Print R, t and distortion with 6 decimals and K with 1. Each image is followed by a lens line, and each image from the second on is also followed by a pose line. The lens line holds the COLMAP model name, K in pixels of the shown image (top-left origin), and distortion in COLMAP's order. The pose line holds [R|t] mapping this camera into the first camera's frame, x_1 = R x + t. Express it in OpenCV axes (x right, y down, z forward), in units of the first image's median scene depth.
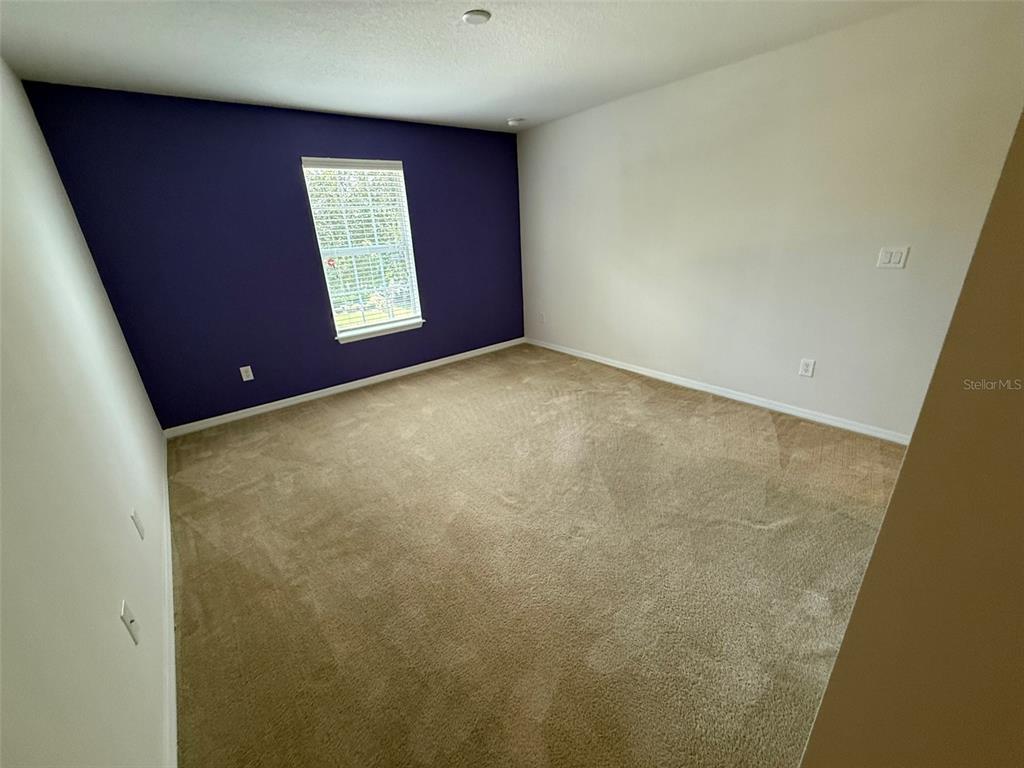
lens RADIAL K [[410.1, 0, 507.8], [0, 410.1, 384.7], [0, 0, 1]] dist [-0.001879, 0.000083]
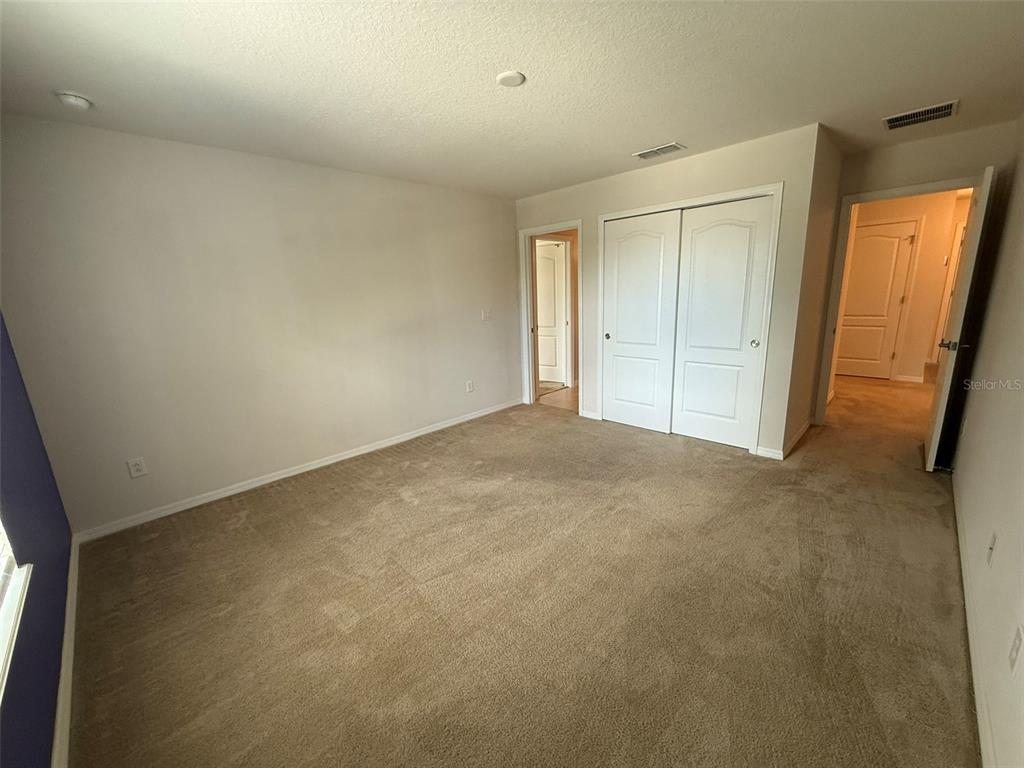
lens RADIAL K [[410.1, 0, 507.8], [0, 410.1, 384.7], [0, 0, 1]] dist [-0.001879, 0.000083]
pose [[-0.120005, -0.167156, 0.978600, -0.661822], [0.396364, 0.895686, 0.201599, -0.248903], [-0.910216, 0.412075, -0.041232, 0.759334]]
